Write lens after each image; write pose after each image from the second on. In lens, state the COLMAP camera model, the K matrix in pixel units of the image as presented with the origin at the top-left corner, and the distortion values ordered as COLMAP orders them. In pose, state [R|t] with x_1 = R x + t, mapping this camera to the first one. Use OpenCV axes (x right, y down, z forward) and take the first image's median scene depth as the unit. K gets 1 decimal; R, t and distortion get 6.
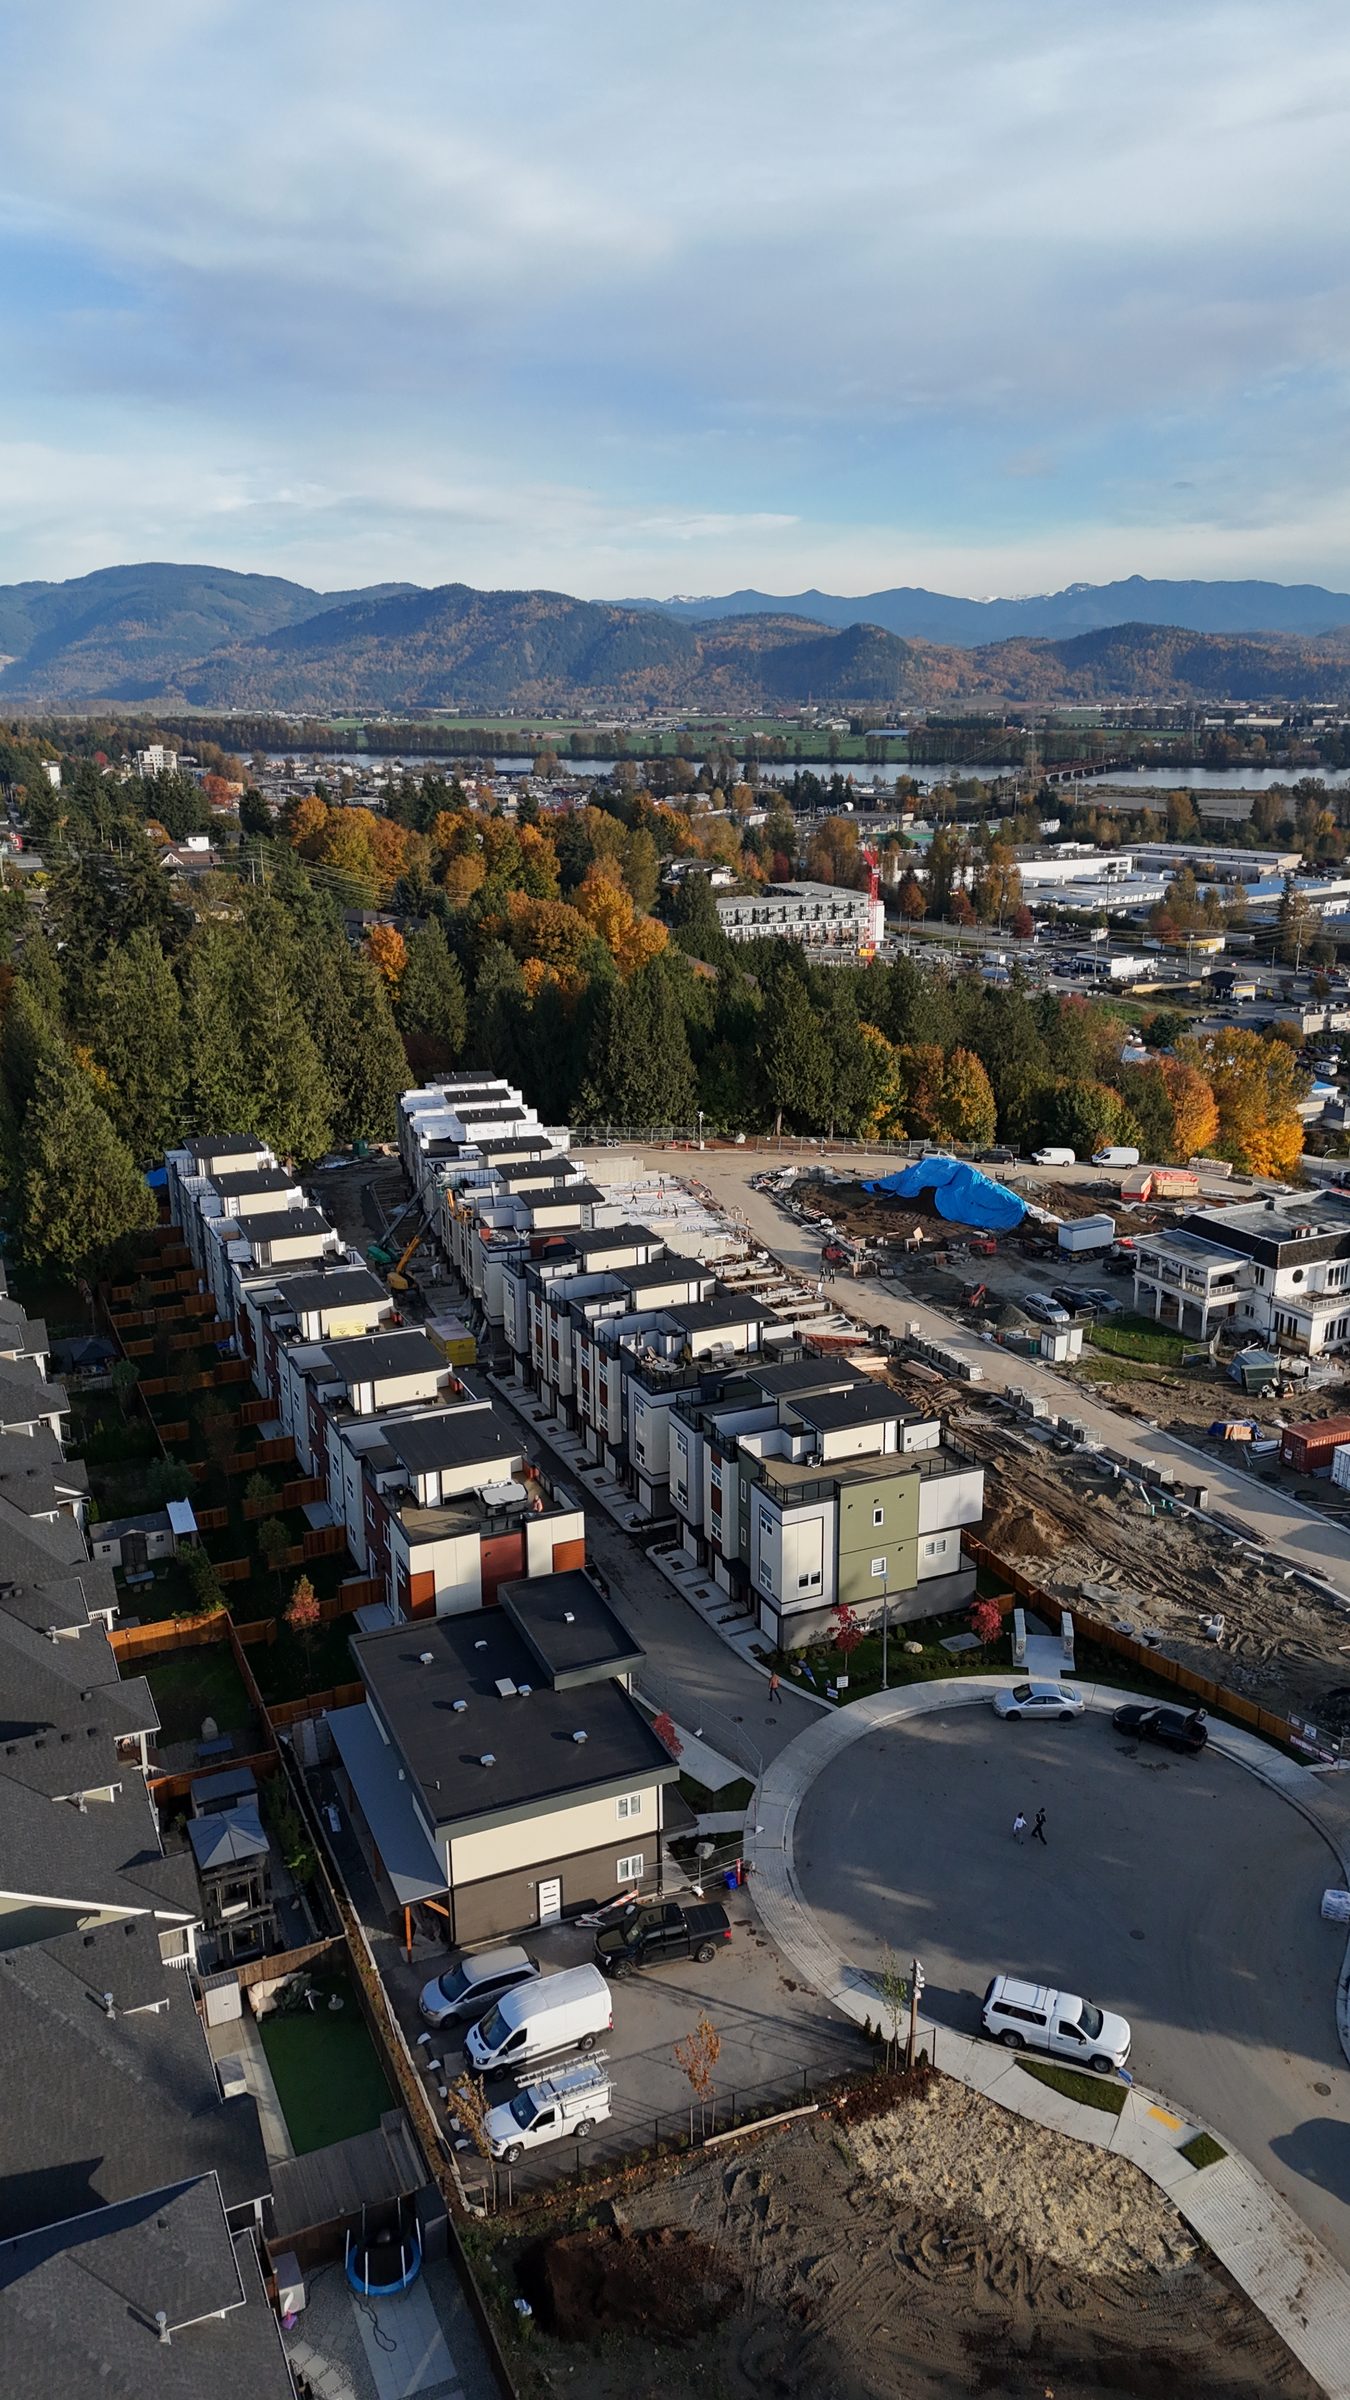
lens RADIAL K [[1750.5, 0, 675.9], [0, 1750.5, 1209.2], [0, 0, 1]] dist [0.081653, -0.076812]
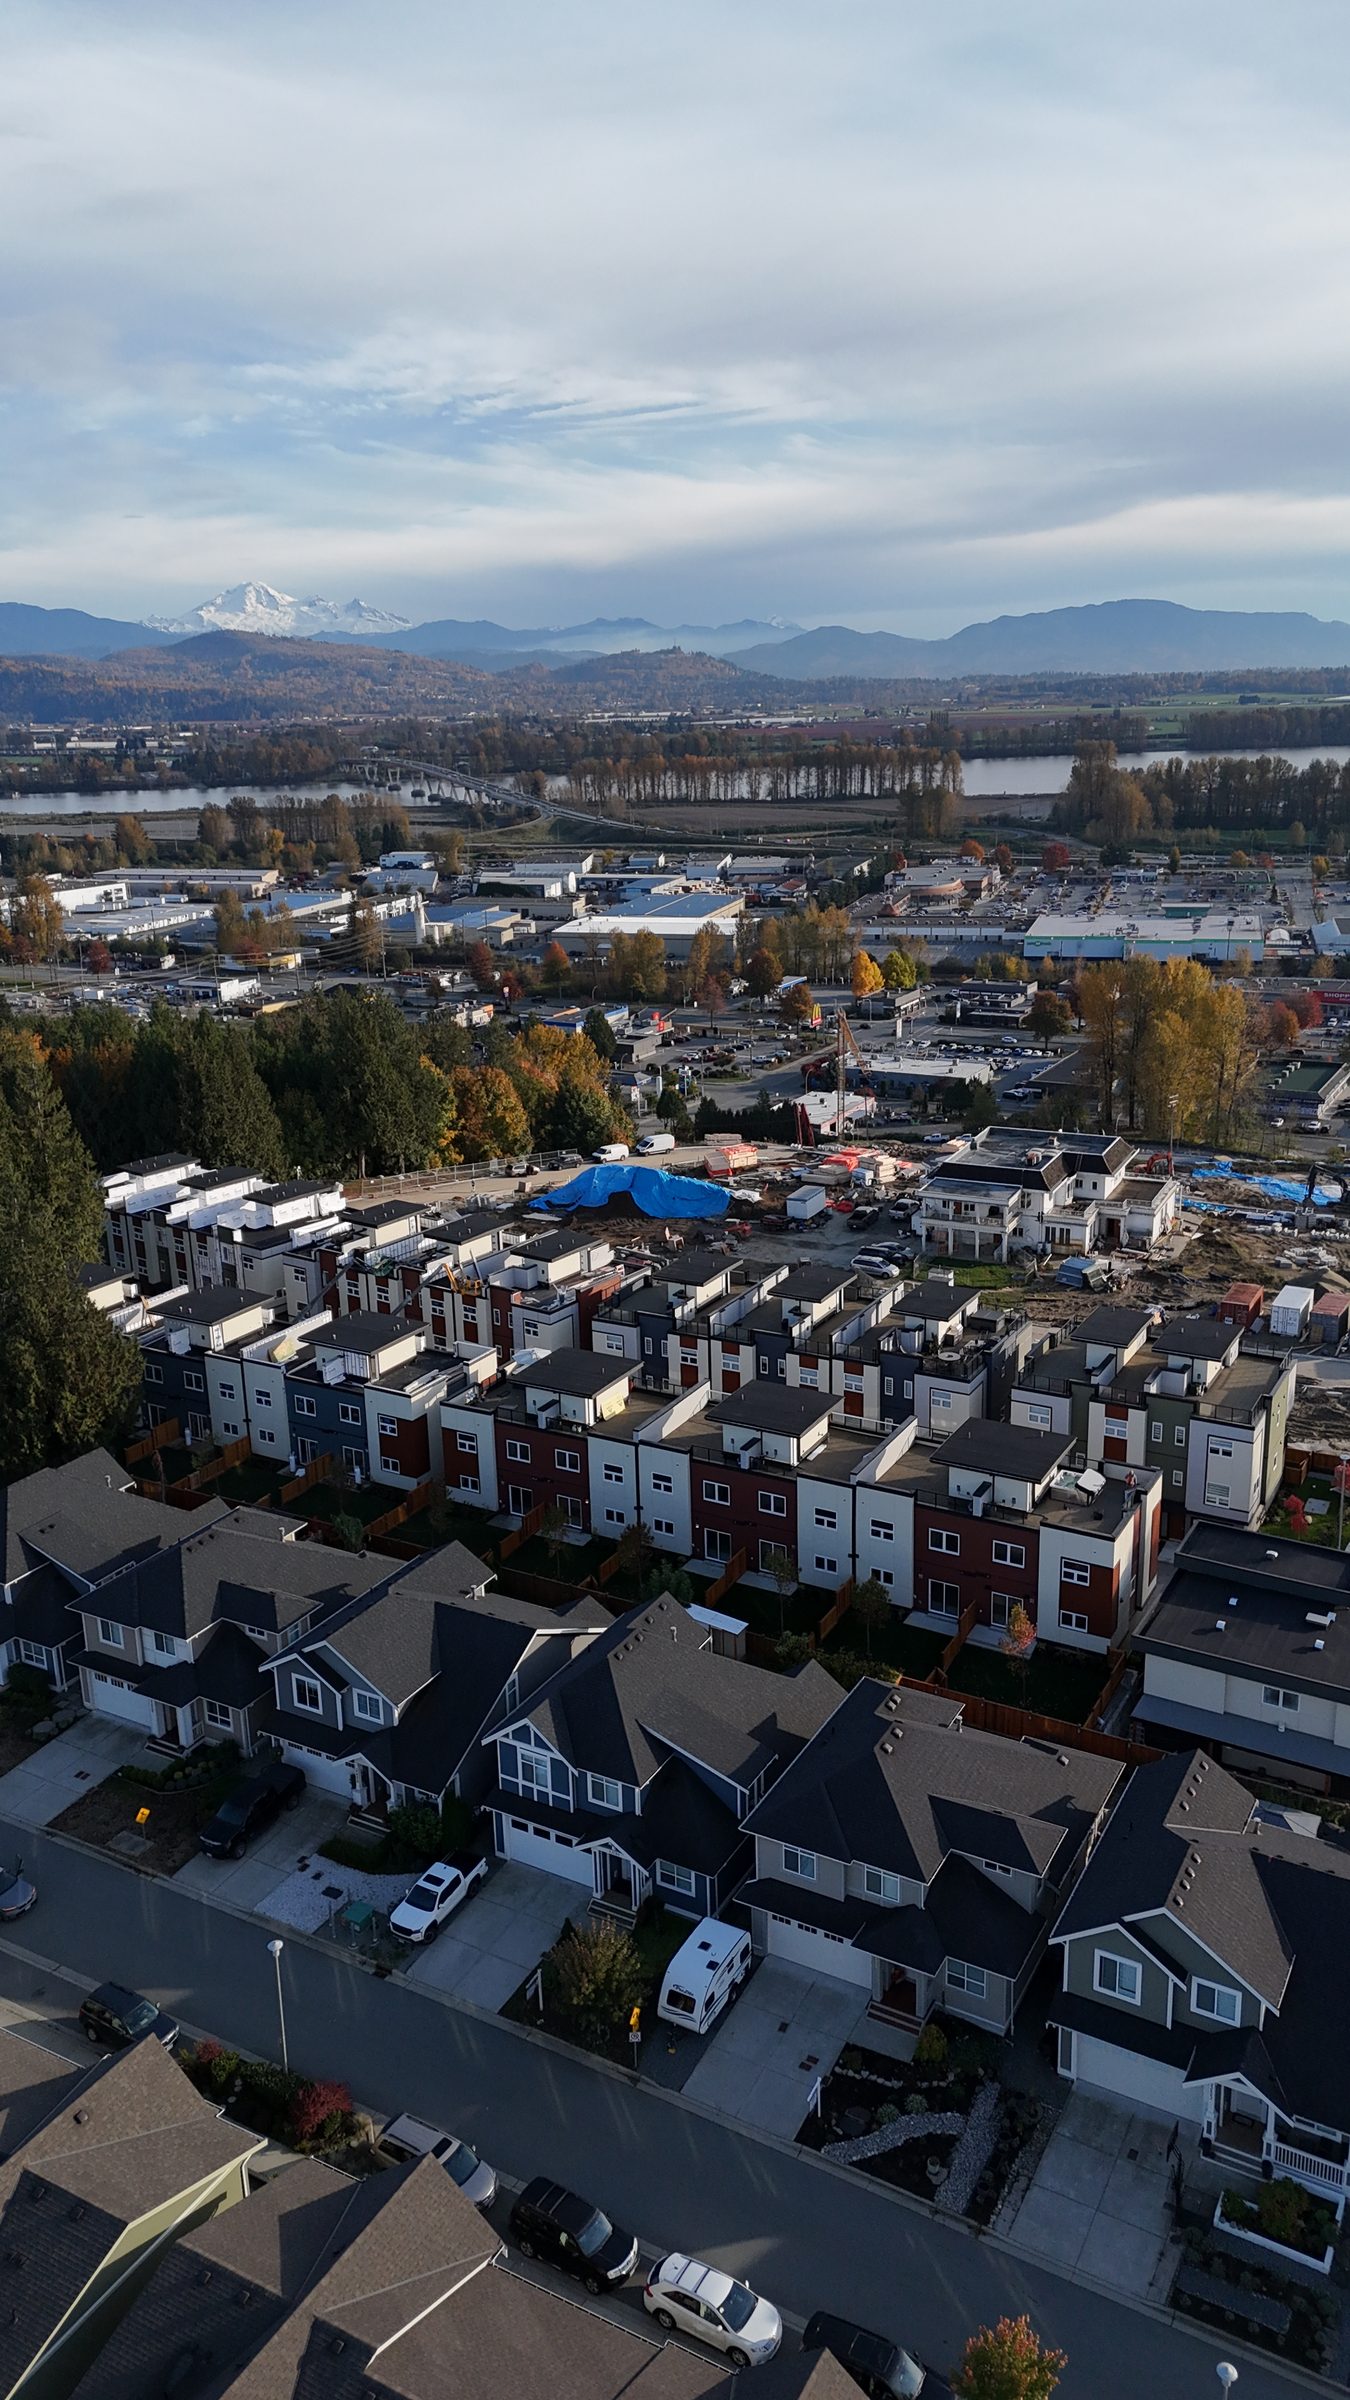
lens RADIAL K [[1750.5, 0, 686.1], [0, 1750.5, 1217.7], [0, 0, 1]] dist [0.081653, -0.076812]
pose [[0.800857, -0.185793, 0.569305, -0.557835], [0.189993, 0.980371, 0.052675, -0.060094], [-0.567917, 0.065979, 0.820437, 0.169523]]
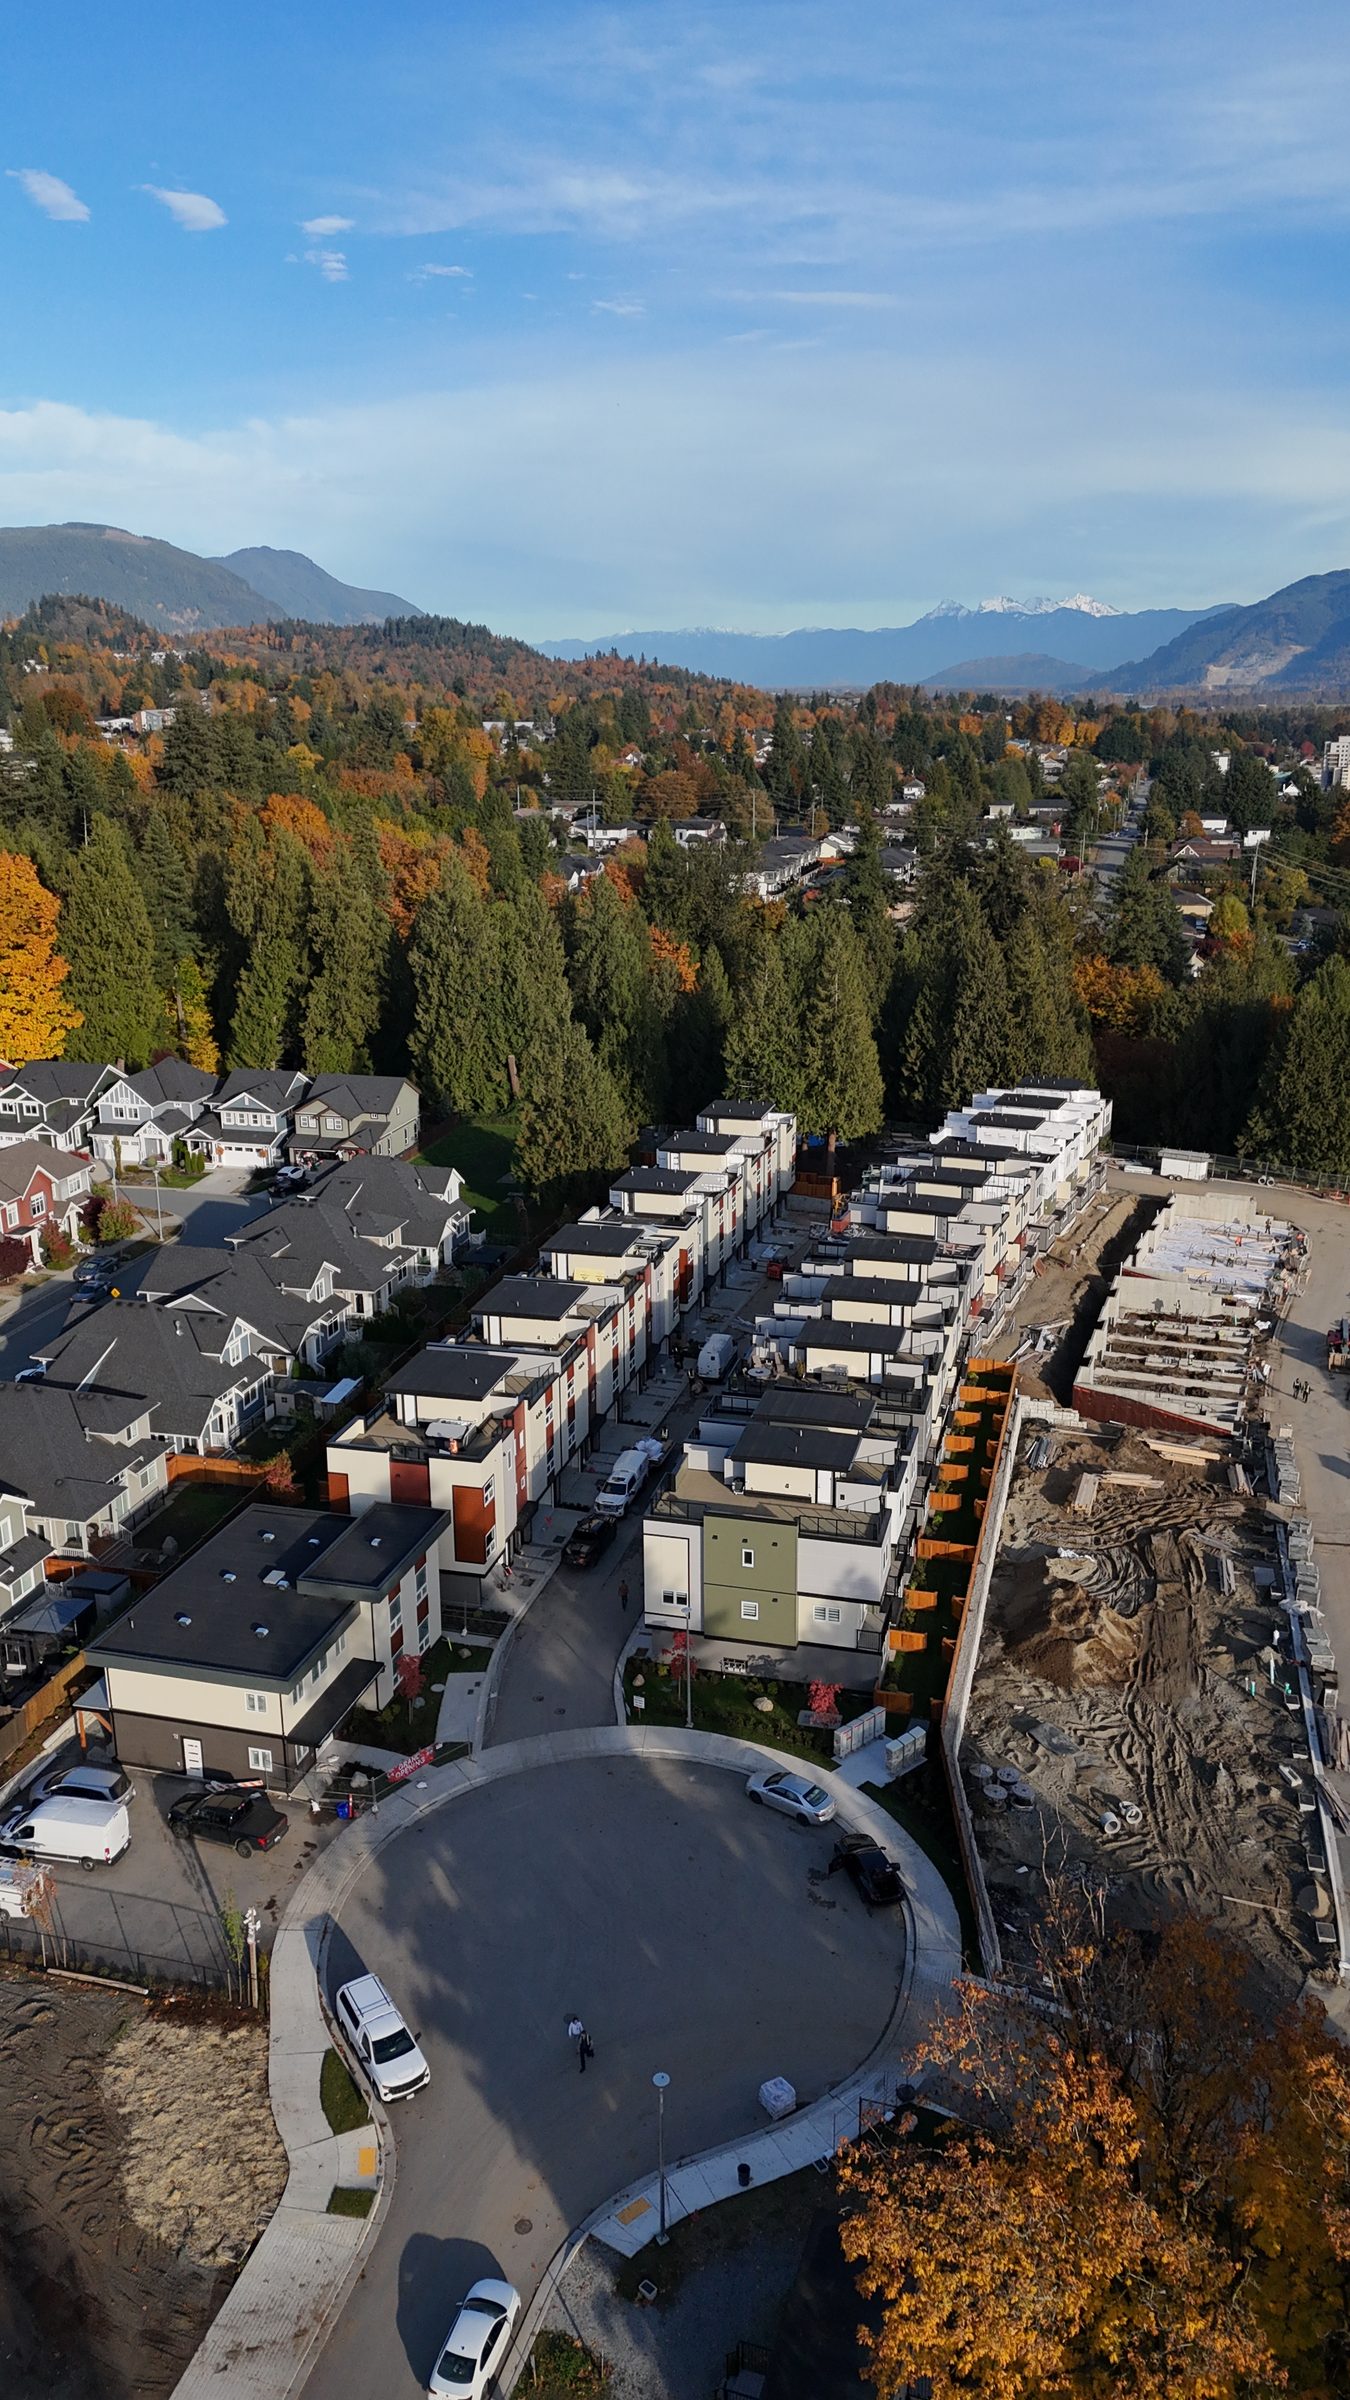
lens RADIAL K [[1750.5, 0, 670.6], [0, 1750.5, 1194.3], [0, 0, 1]] dist [0.081653, -0.076812]
pose [[0.780795, 0.174456, -0.599937, 0.413426], [-0.175653, 0.982790, 0.057180, -0.044385], [0.599588, 0.060735, 0.798001, 0.132400]]
